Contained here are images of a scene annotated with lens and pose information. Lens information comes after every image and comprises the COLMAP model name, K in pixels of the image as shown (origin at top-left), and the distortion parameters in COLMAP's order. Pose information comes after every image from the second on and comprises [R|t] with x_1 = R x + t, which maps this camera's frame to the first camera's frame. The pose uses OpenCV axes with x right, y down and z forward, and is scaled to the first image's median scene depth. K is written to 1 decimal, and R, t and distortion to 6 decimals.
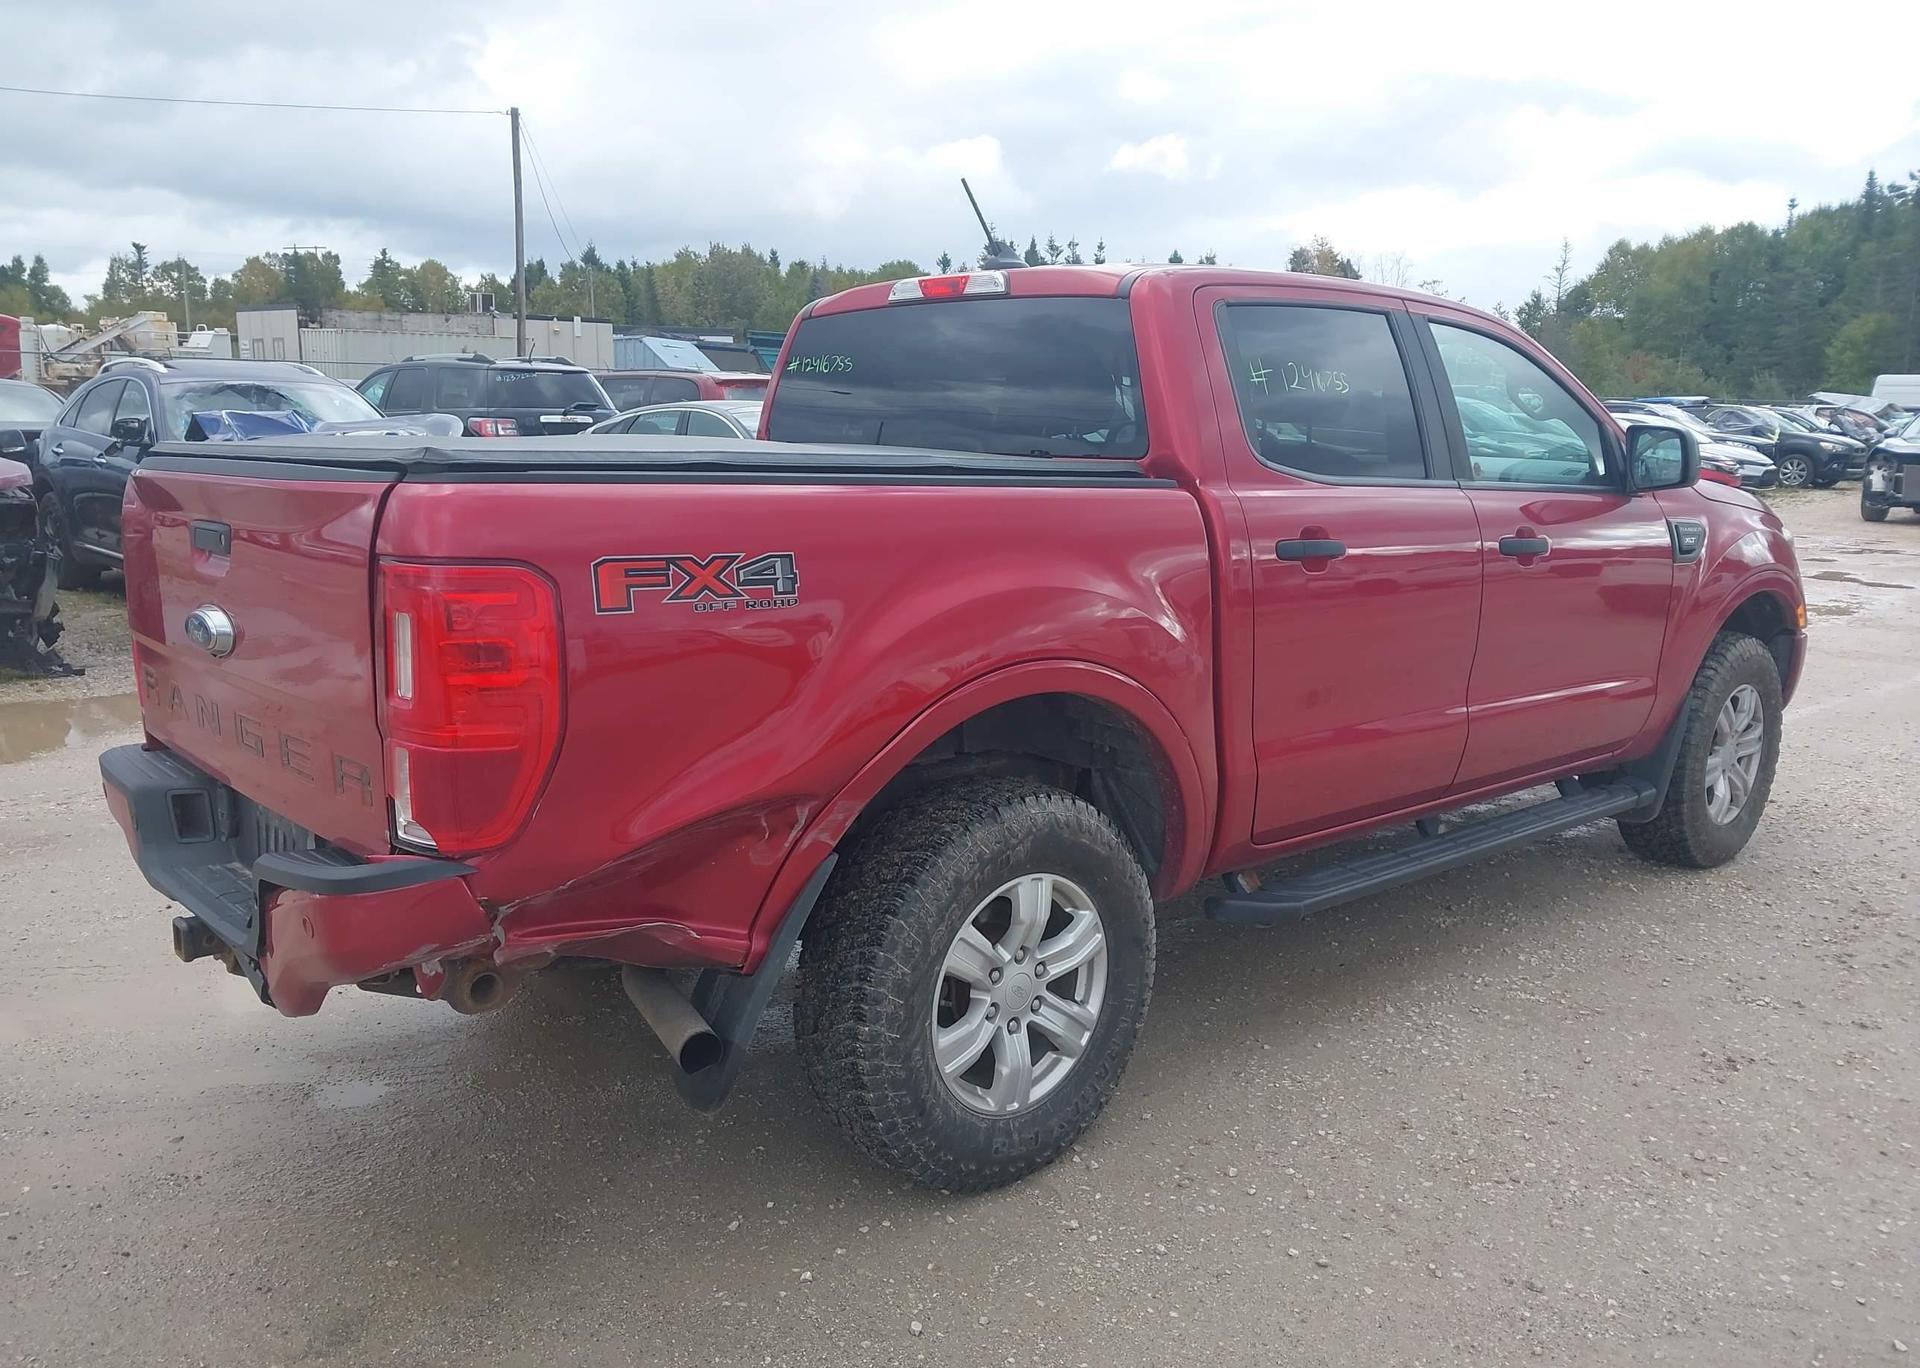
lens RADIAL K [[1504.2, 0, 873.1], [0, 1504.2, 714.9], [0, 0, 1]] dist [0.034618, -0.044199]
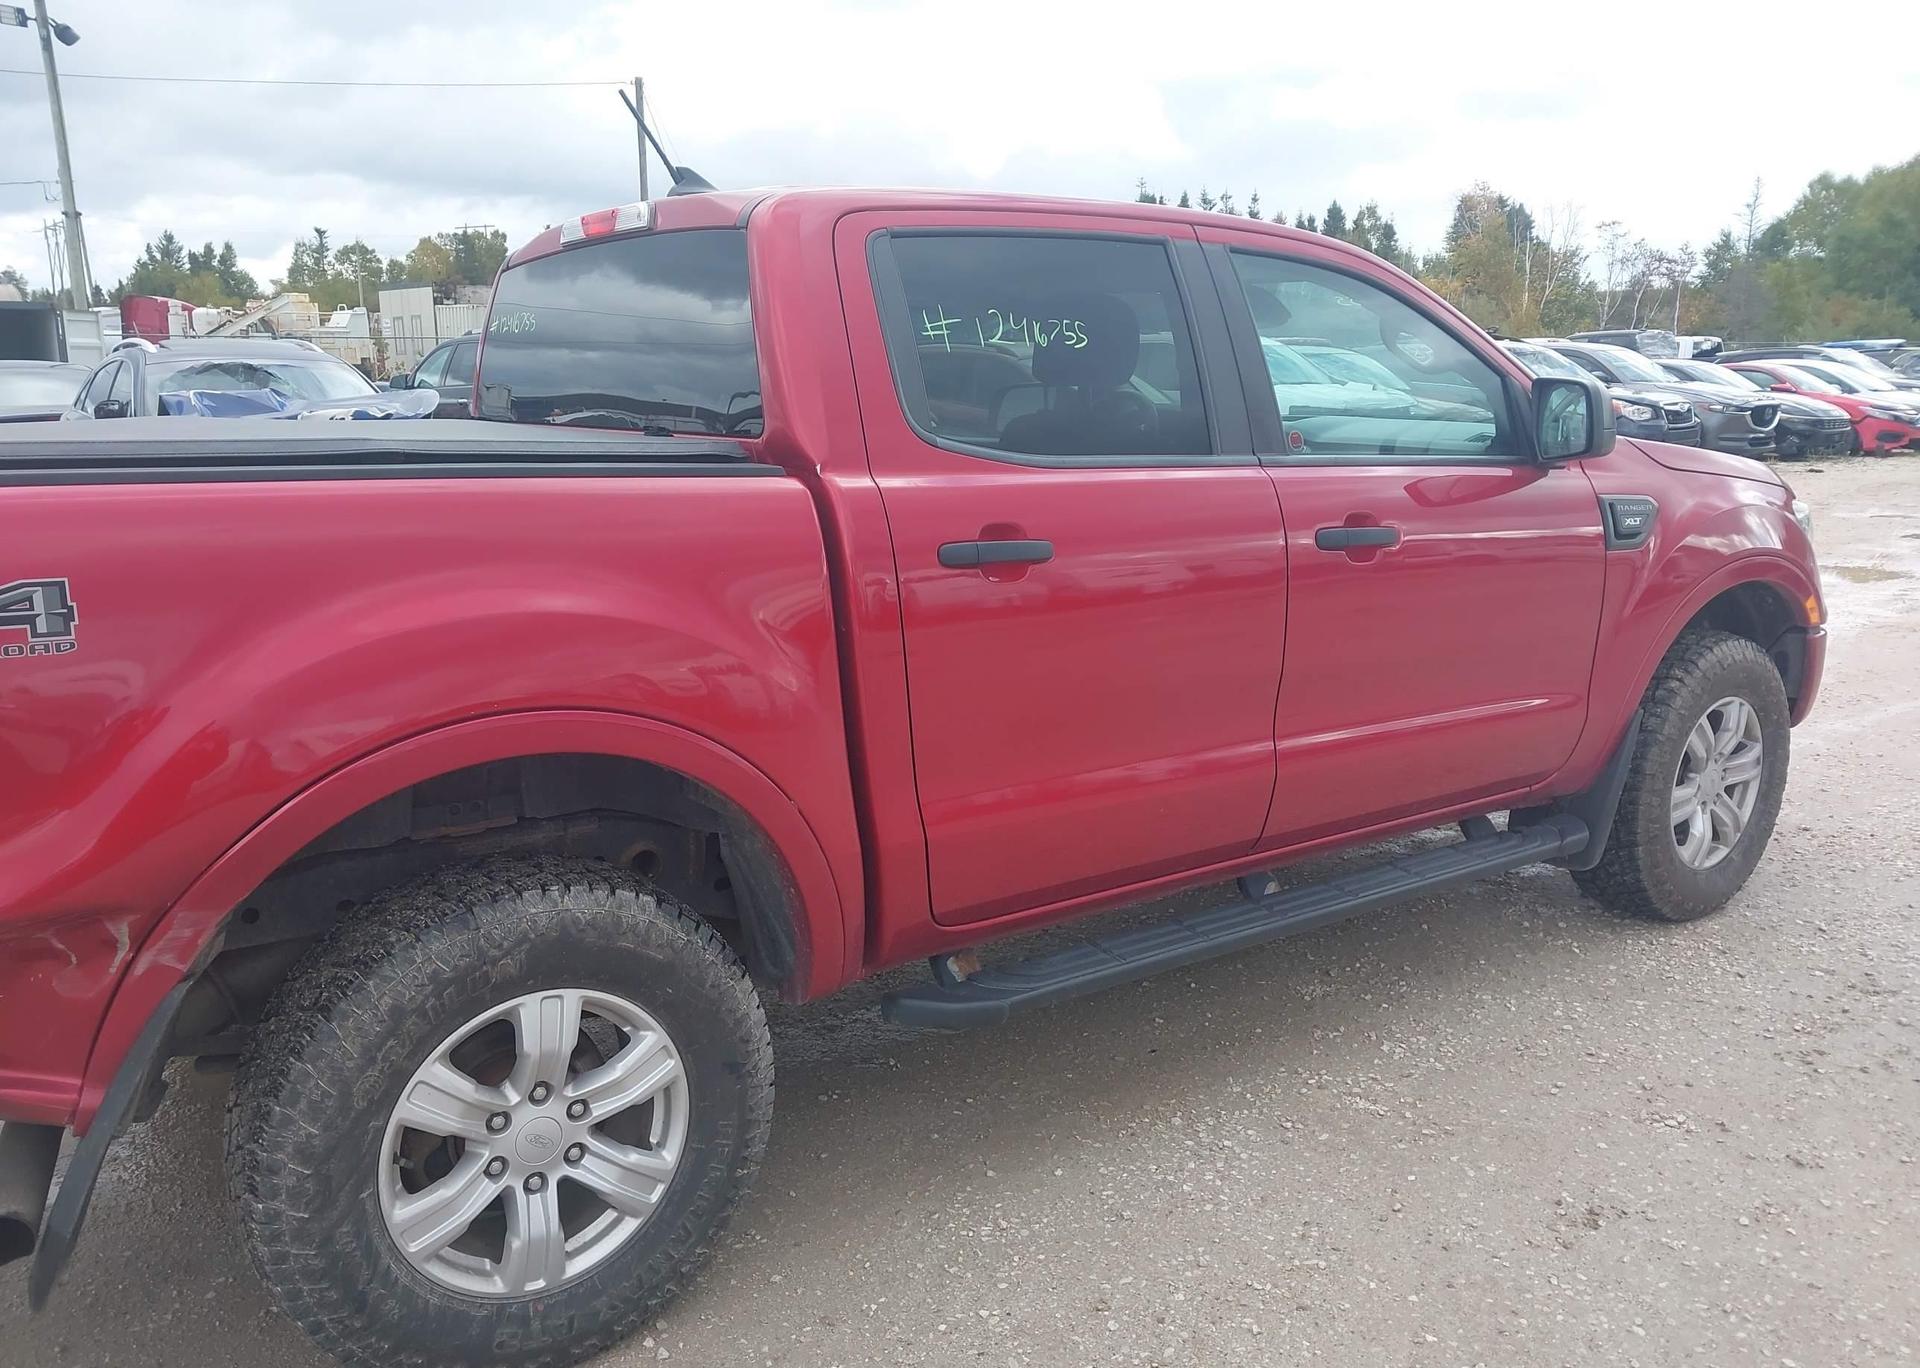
lens RADIAL K [[1481.1, 0, 901.7], [0, 1481.1, 728.7], [0, 0, 1]] dist [0.049608, -0.058603]
pose [[0.995076, 0.001655, -0.099101, 0.215971], [0.001660, 0.999442, 0.033363, -0.030500], [0.099101, -0.033363, 0.994518, 0.164600]]
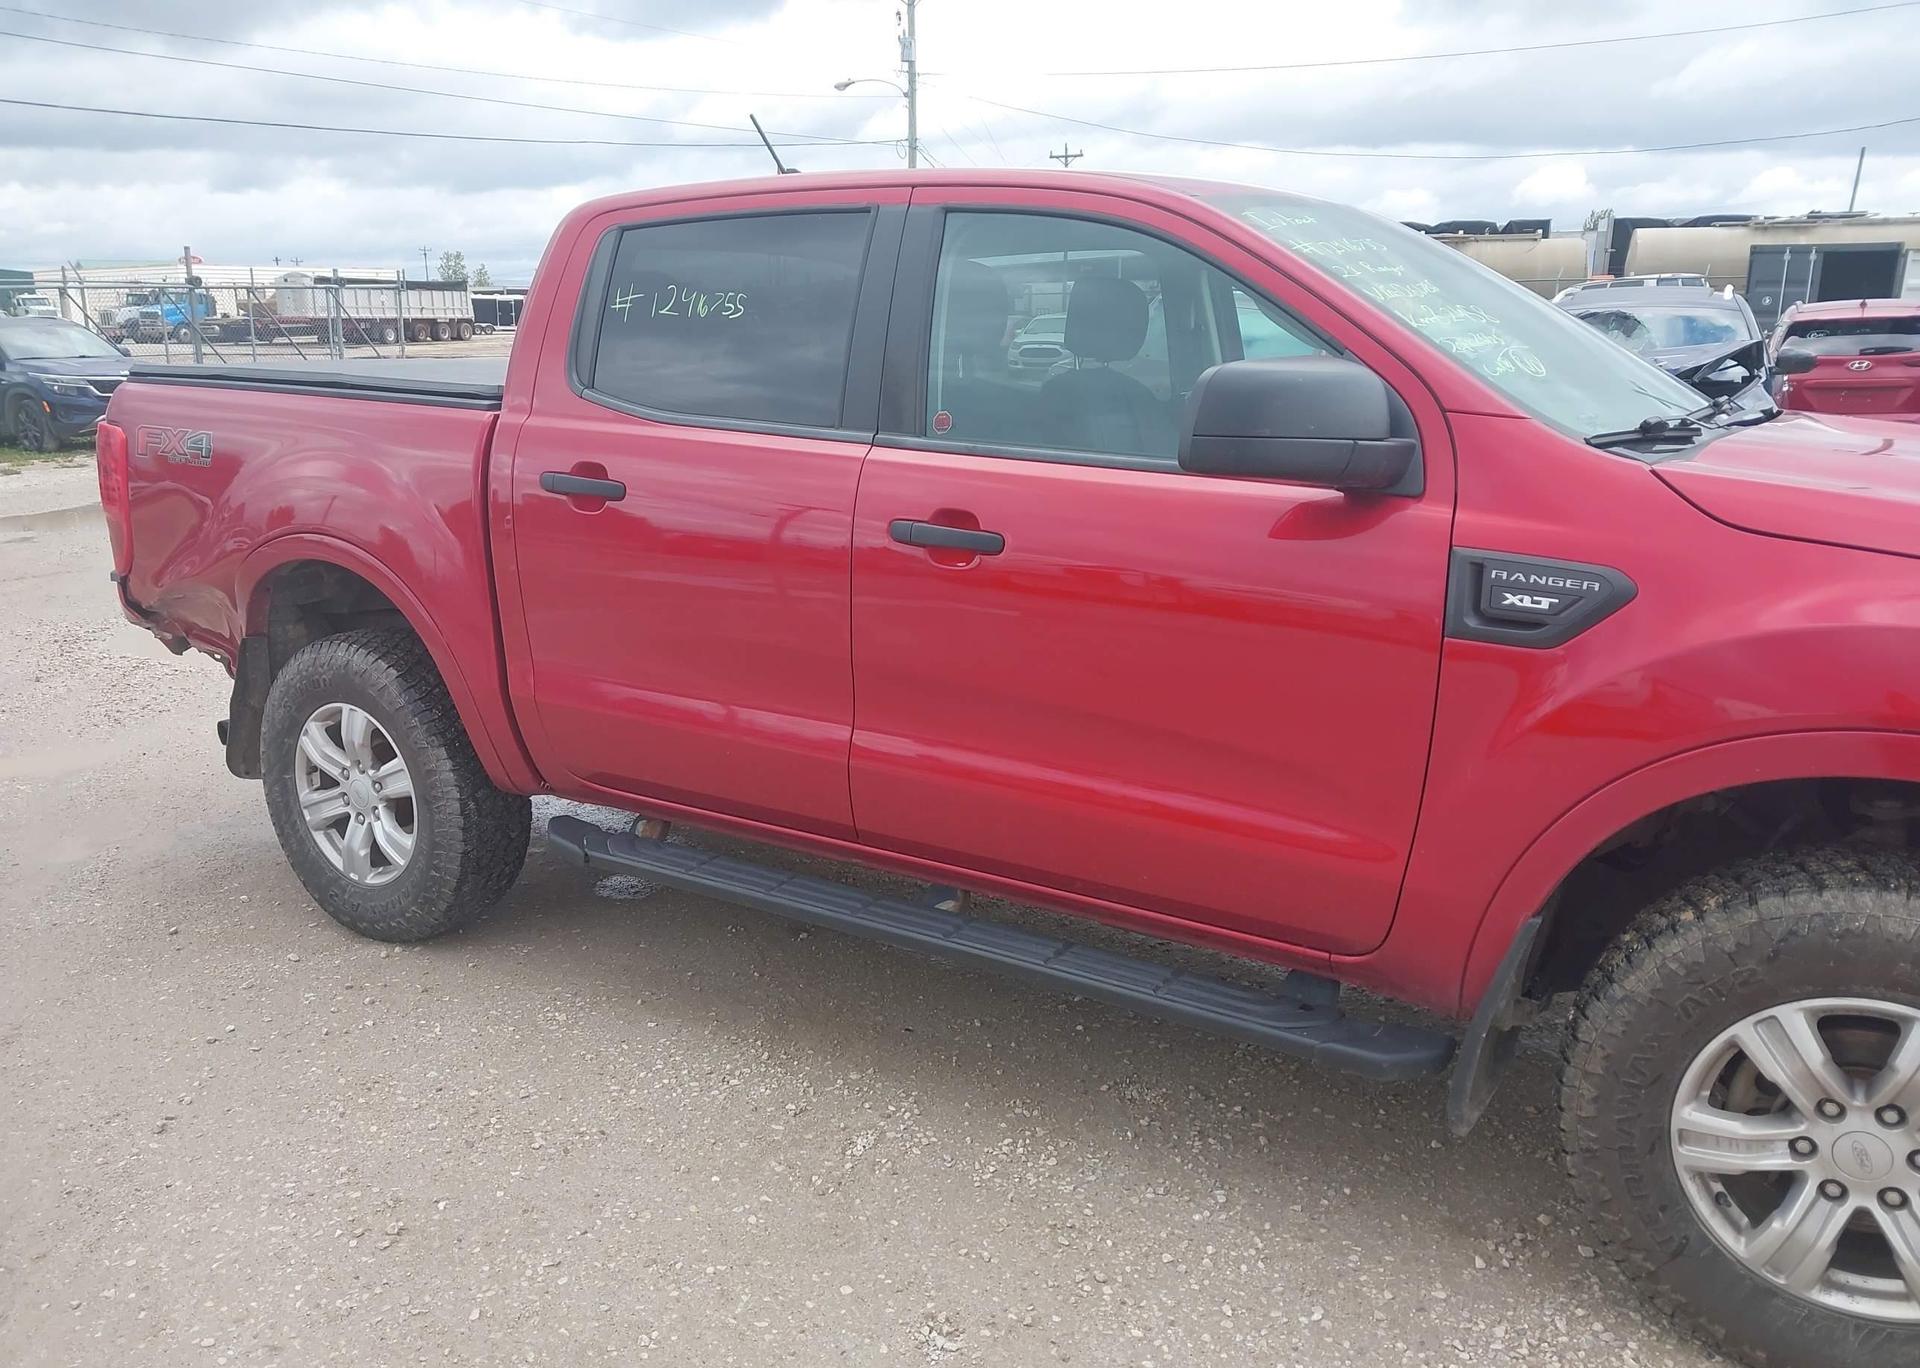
lens RADIAL K [[1501.7, 0, 937.7], [0, 1501.7, 717.7], [0, 0, 1]] dist [0.041069, -0.048413]
pose [[0.300827, 0.226929, -0.926286, 0.869290], [-0.182668, 0.967004, 0.177581, -0.121204], [0.936021, 0.115782, 0.332353, 0.623987]]
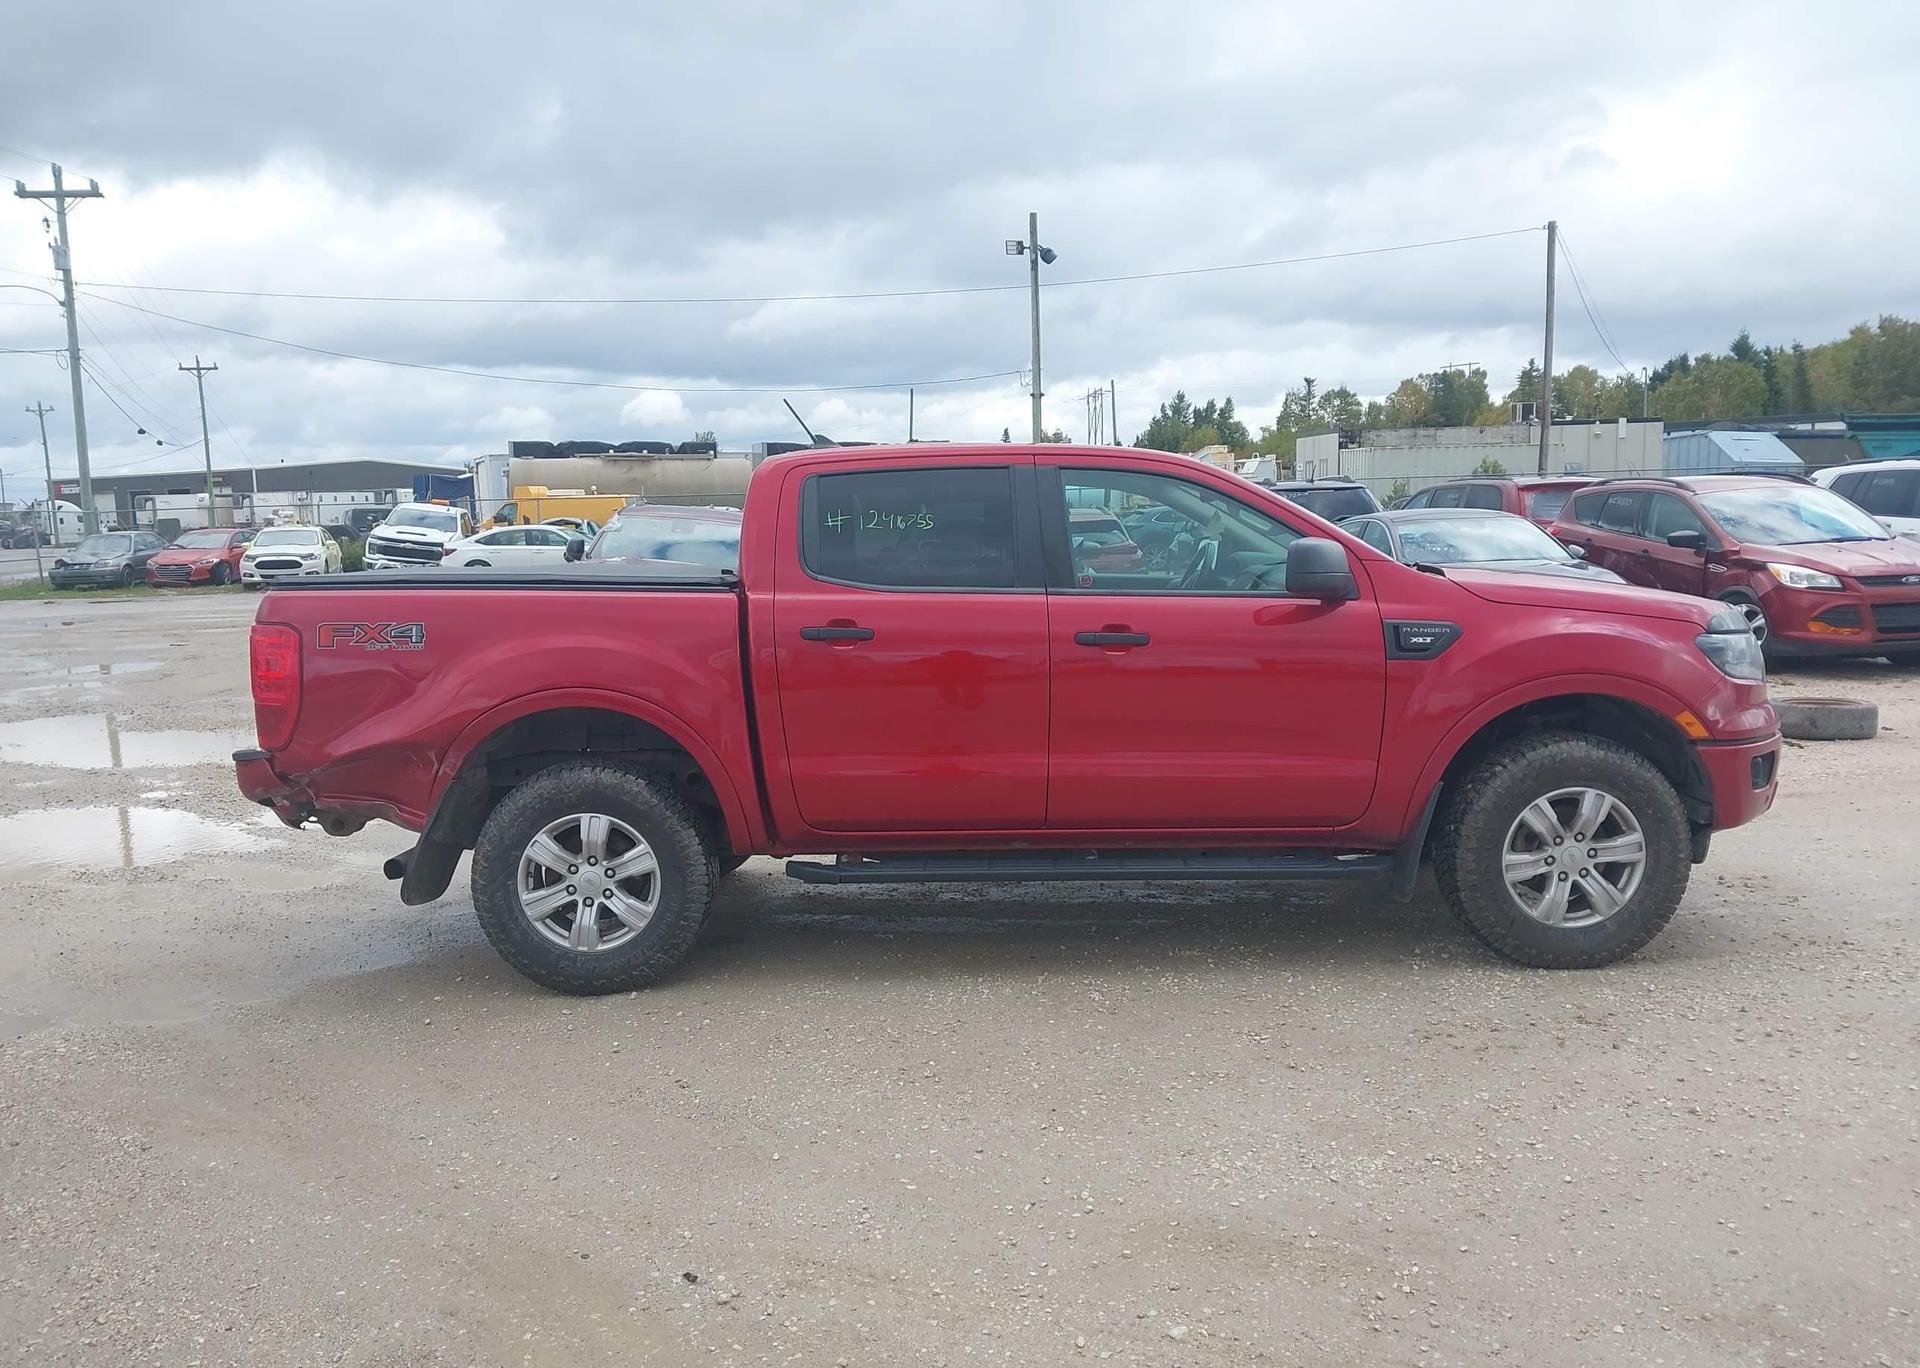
lens RADIAL K [[1501.7, 0, 937.7], [0, 1501.7, 717.7], [0, 0, 1]] dist [0.041069, -0.048413]
pose [[0.752017, 0.053036, -0.657007, 0.921926], [-0.096731, 0.994846, -0.030412, 0.006540], [0.652007, 0.086423, 0.753271, -0.032767]]
